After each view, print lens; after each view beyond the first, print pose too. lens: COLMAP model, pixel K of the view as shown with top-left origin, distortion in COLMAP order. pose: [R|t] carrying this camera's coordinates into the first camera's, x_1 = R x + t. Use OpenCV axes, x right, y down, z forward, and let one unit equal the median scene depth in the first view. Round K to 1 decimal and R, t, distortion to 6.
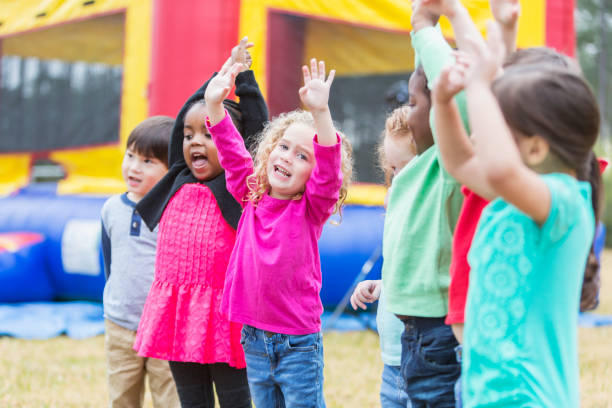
lens RADIAL K [[312.3, 0, 304.4], [0, 312.3, 203.0], [0, 0, 1]] dist [-0.001029, -0.000065]
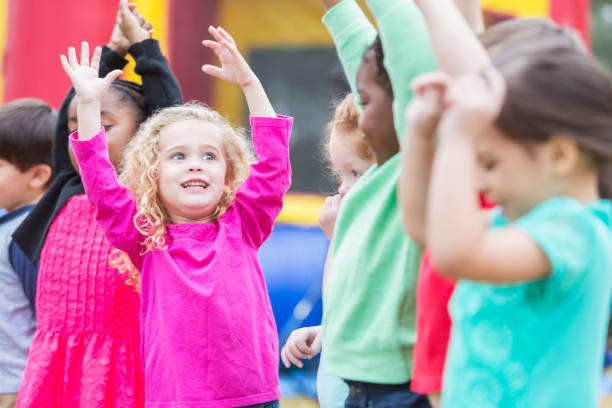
lens RADIAL K [[871.5, 0, 305.5], [0, 871.5, 203.1], [0, 0, 1]] dist [0.016102, 0.000000]
pose [[0.957199, -0.006934, 0.289348, -0.452412], [0.007089, 0.999975, 0.000514, -0.042778], [-0.289344, 0.001559, 0.957224, -1.106068]]
